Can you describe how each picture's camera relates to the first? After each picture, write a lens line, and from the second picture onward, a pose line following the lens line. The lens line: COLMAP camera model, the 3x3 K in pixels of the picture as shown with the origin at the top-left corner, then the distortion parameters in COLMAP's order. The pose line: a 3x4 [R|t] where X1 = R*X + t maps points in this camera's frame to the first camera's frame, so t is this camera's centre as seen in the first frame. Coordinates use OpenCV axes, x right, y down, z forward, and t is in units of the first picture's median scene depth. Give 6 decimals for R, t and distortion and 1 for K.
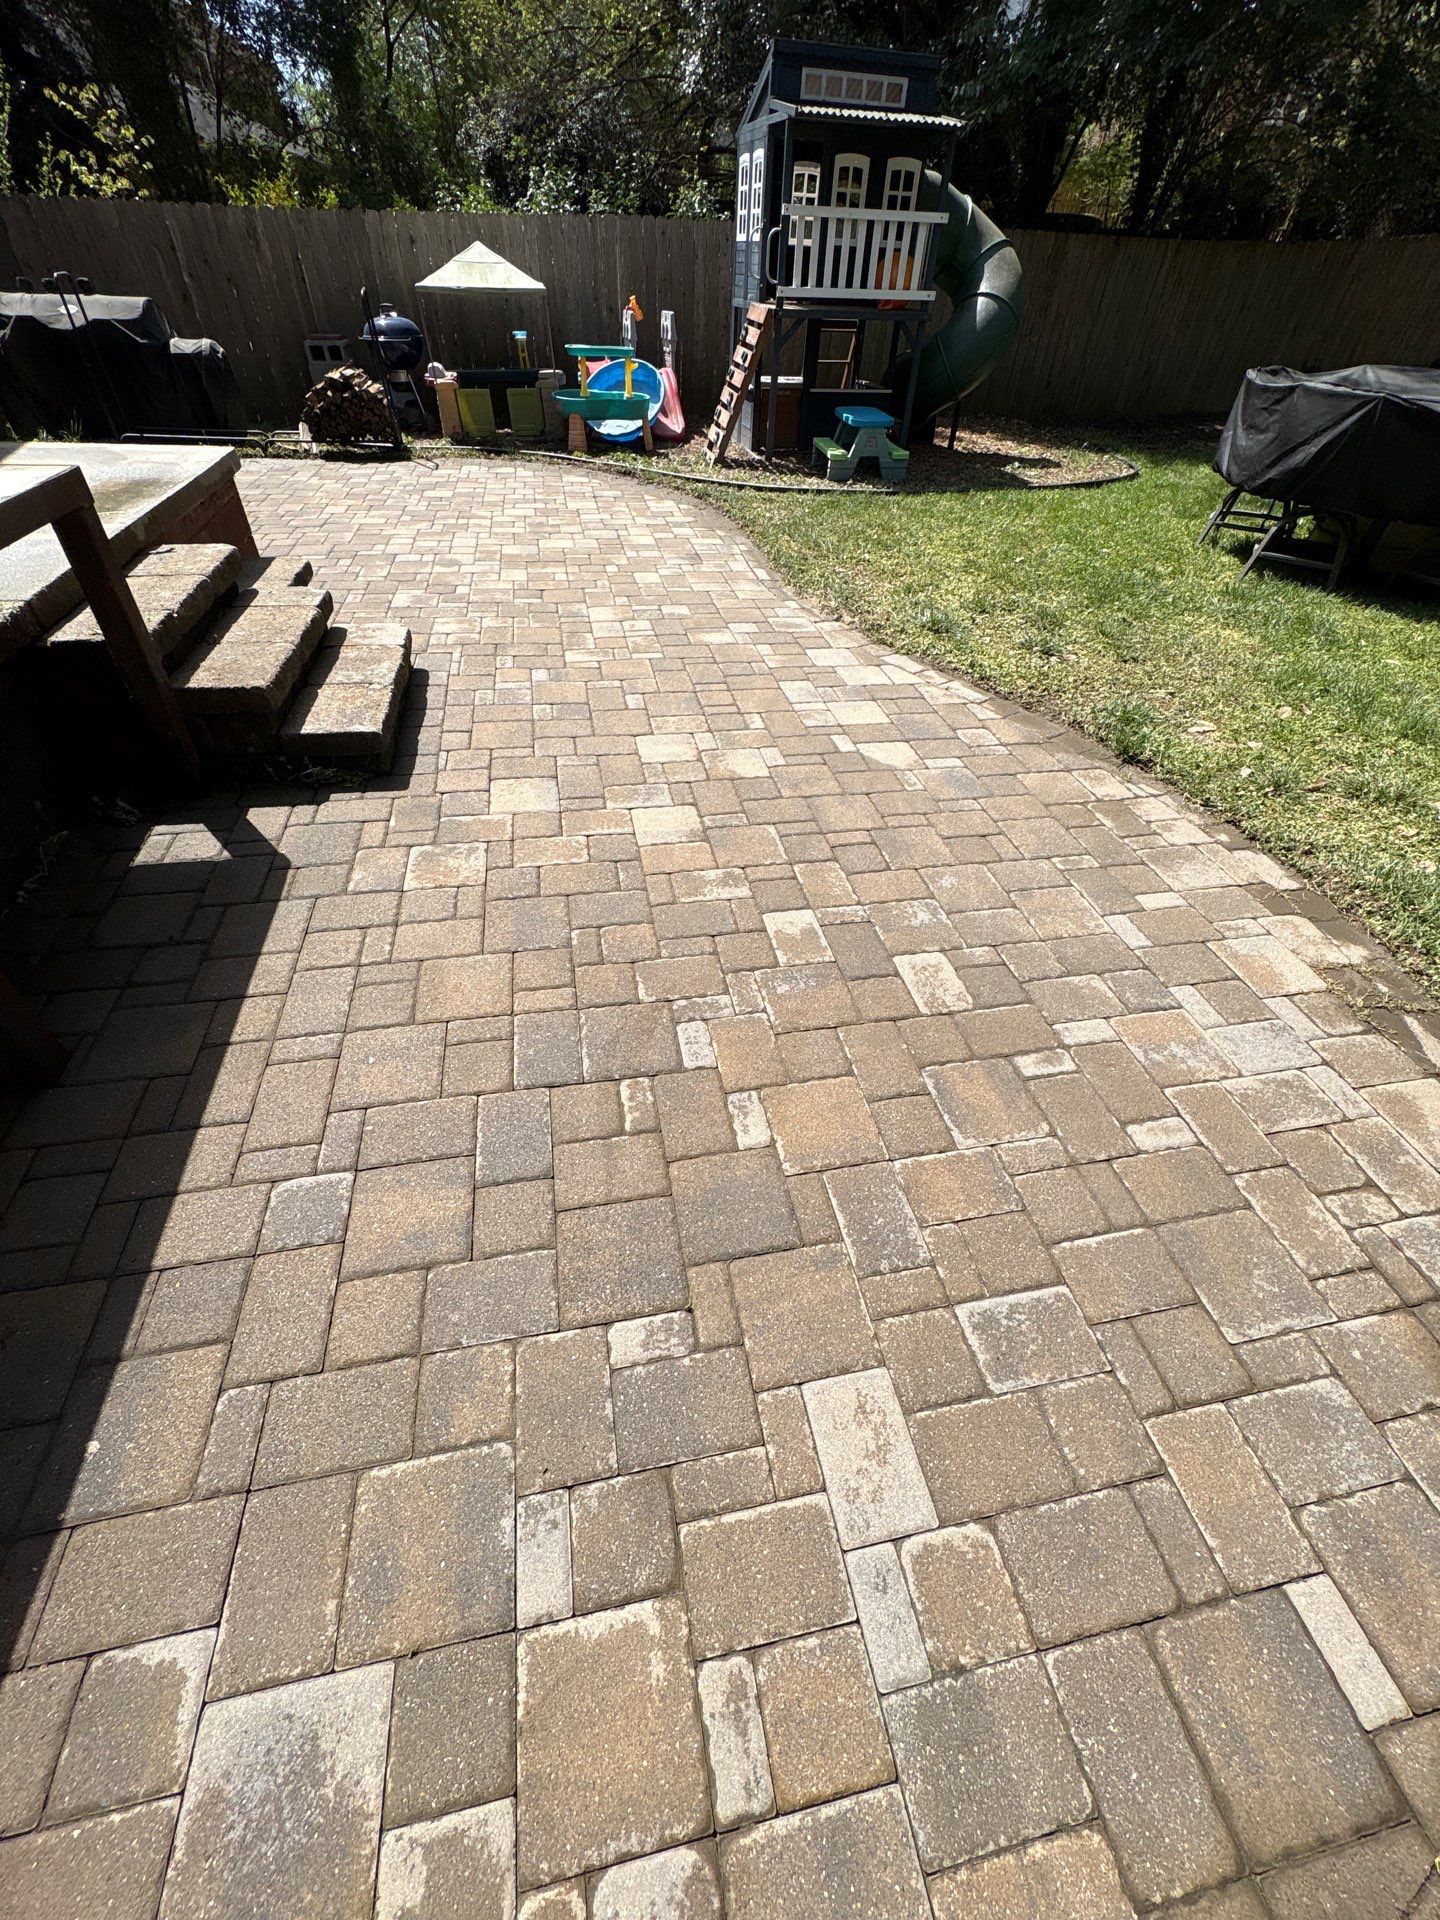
lens RADIAL K [[770.4, 0, 722.8], [0, 770.4, 955.8], [0, 0, 1]] dist [0.002957, -0.000224]
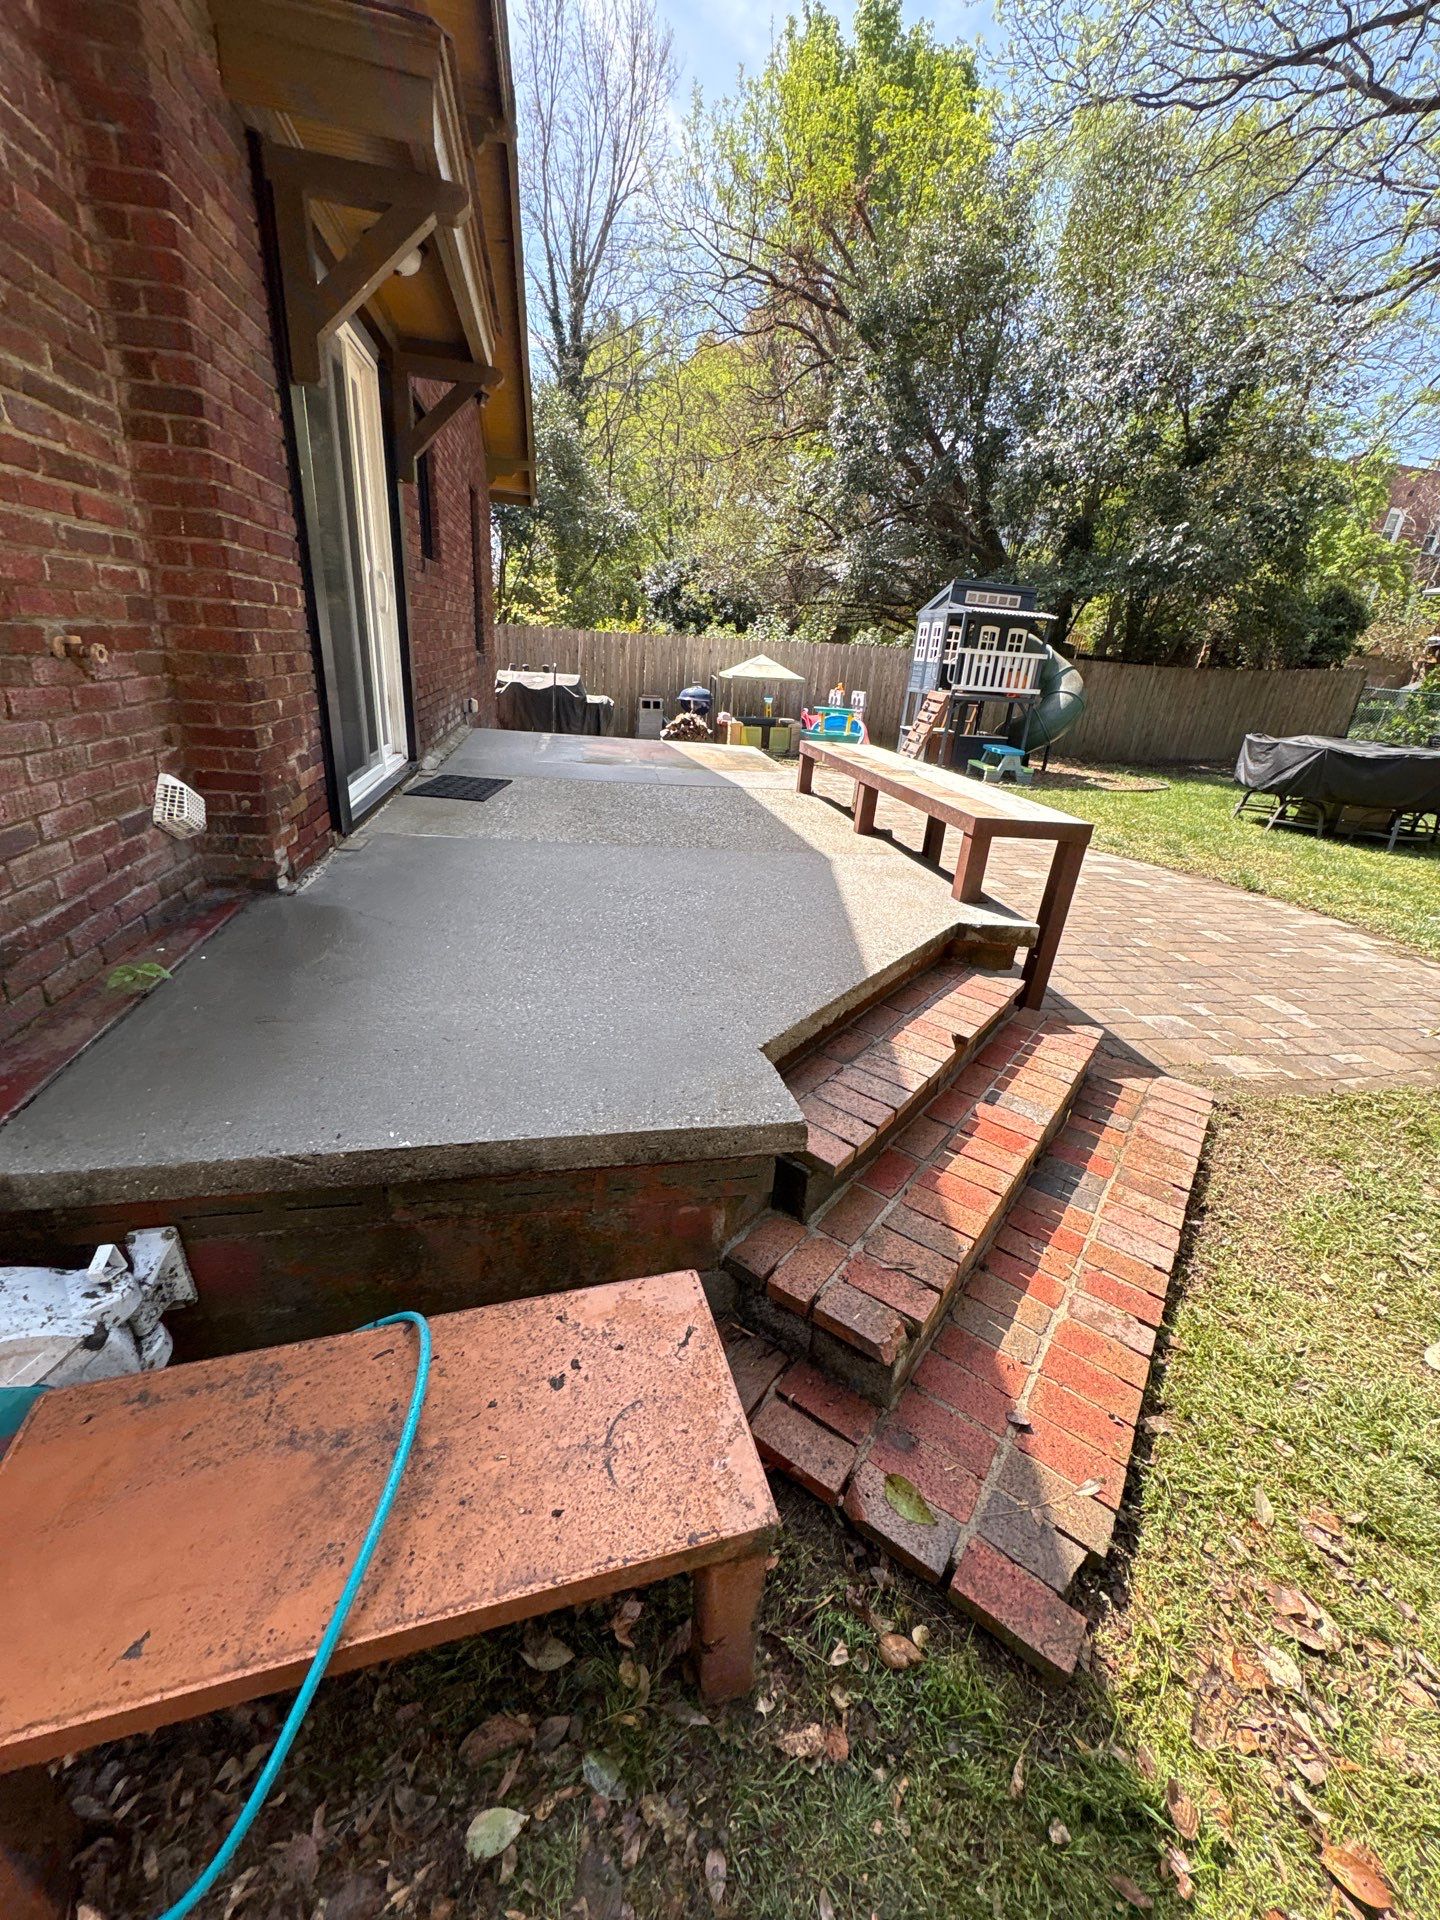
lens RADIAL K [[770.4, 0, 716.0], [0, 770.4, 963.0], [0, 0, 1]] dist [0.002957, -0.000224]
pose [[0.999217, 0.039535, -0.001606, -0.417172], [-0.037749, 0.940329, -0.338167, 0.317667], [-0.011859, 0.337963, 0.941085, -0.399970]]
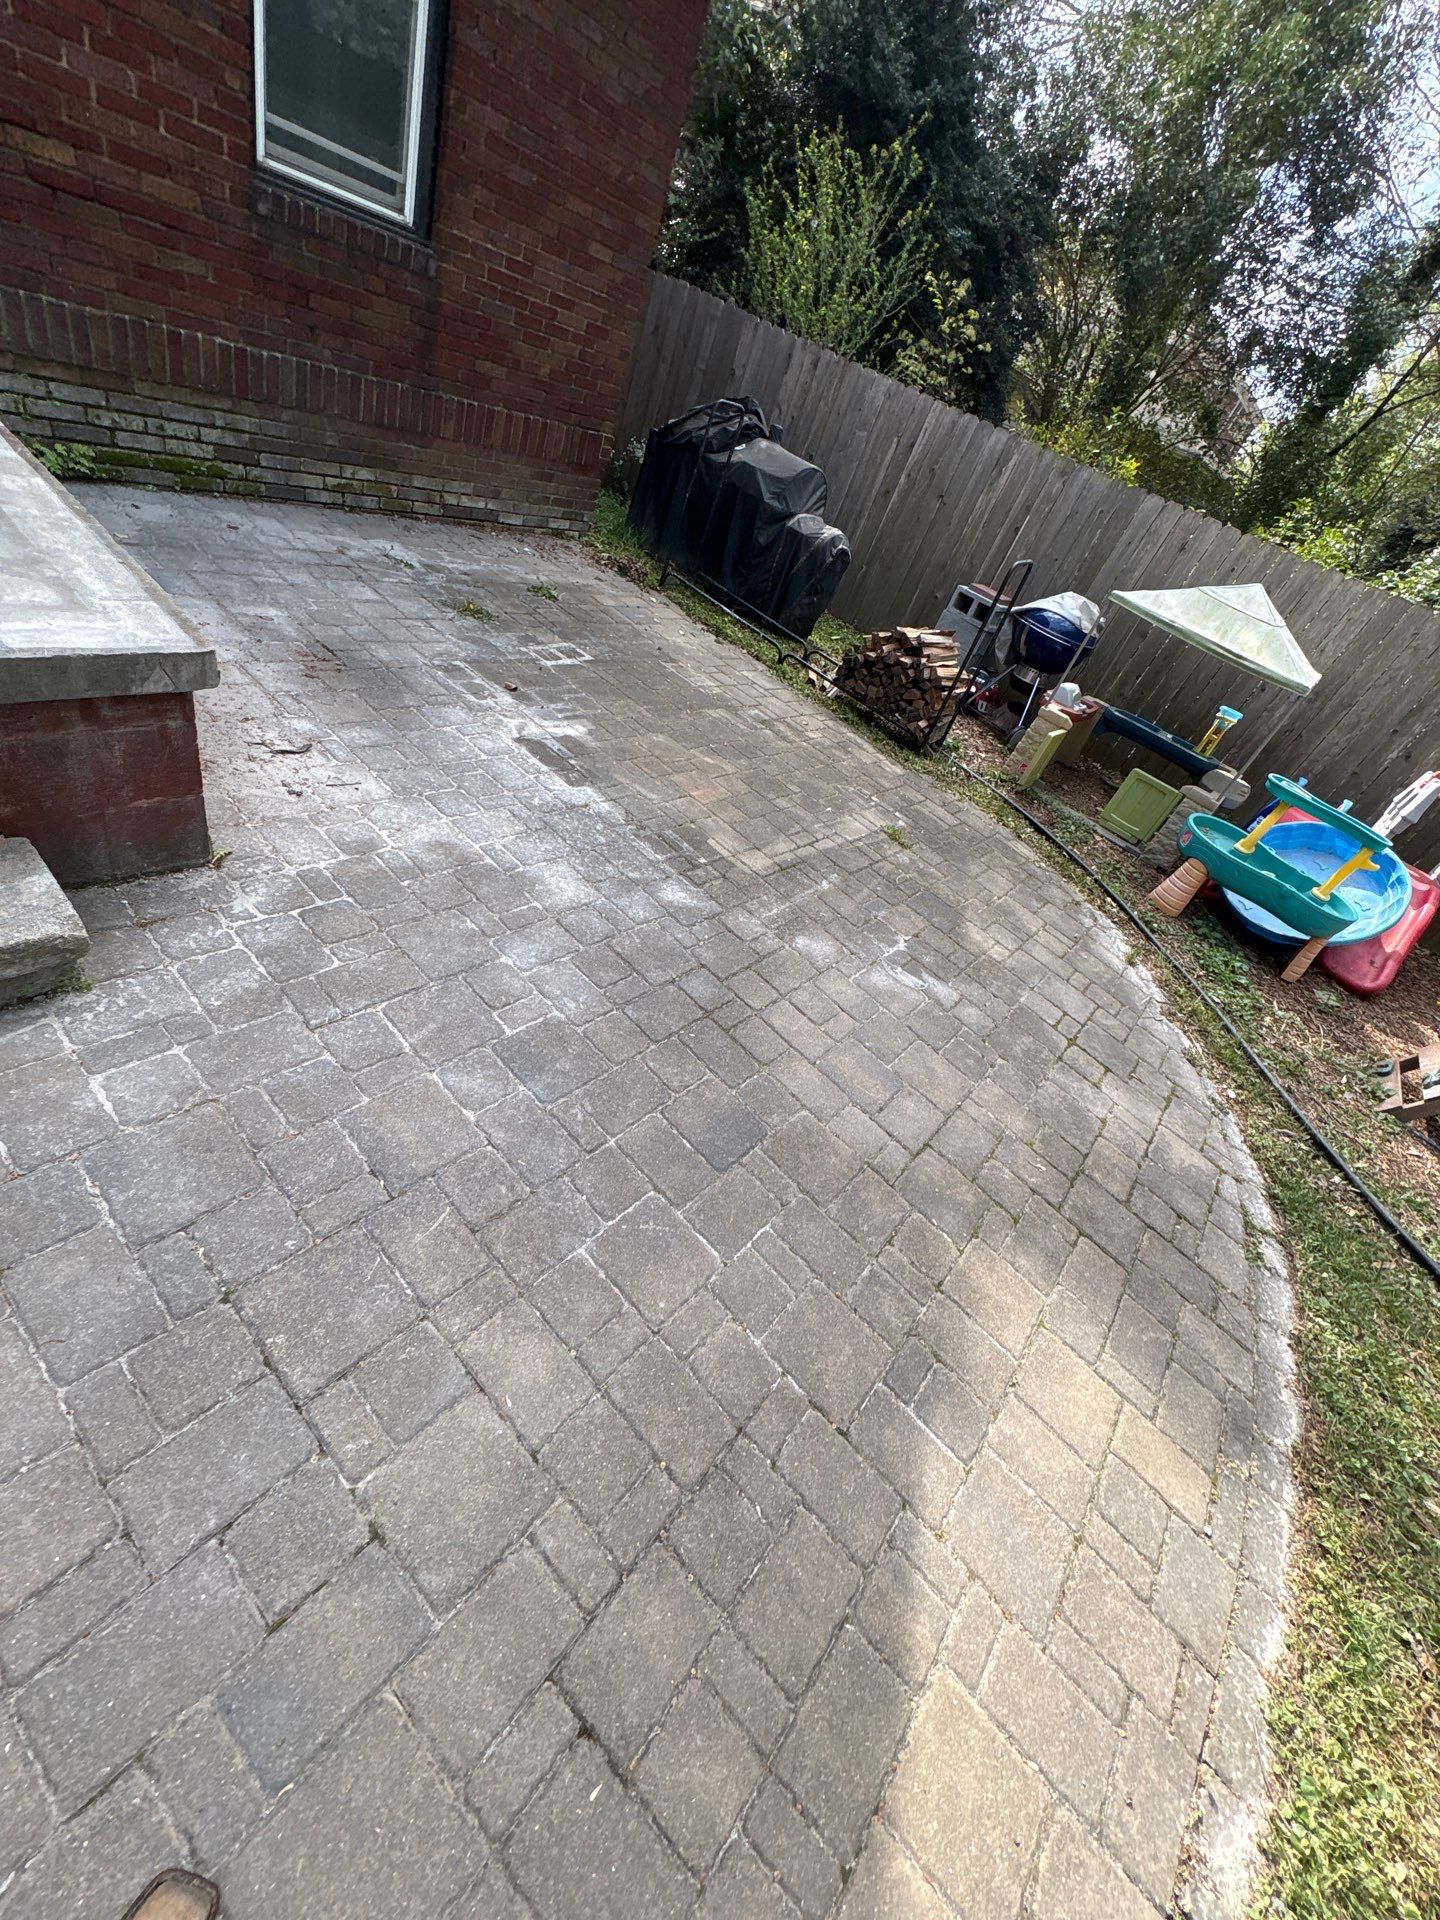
lens RADIAL K [[770.4, 0, 734.5], [0, 770.4, 954.0], [0, 0, 1]] dist [0.002957, -0.000224]
pose [[0.598146, 0.634006, -0.490160, -0.085045], [-0.730353, 0.683025, -0.007784, -0.441729], [0.329857, 0.362646, 0.871598, 0.462098]]
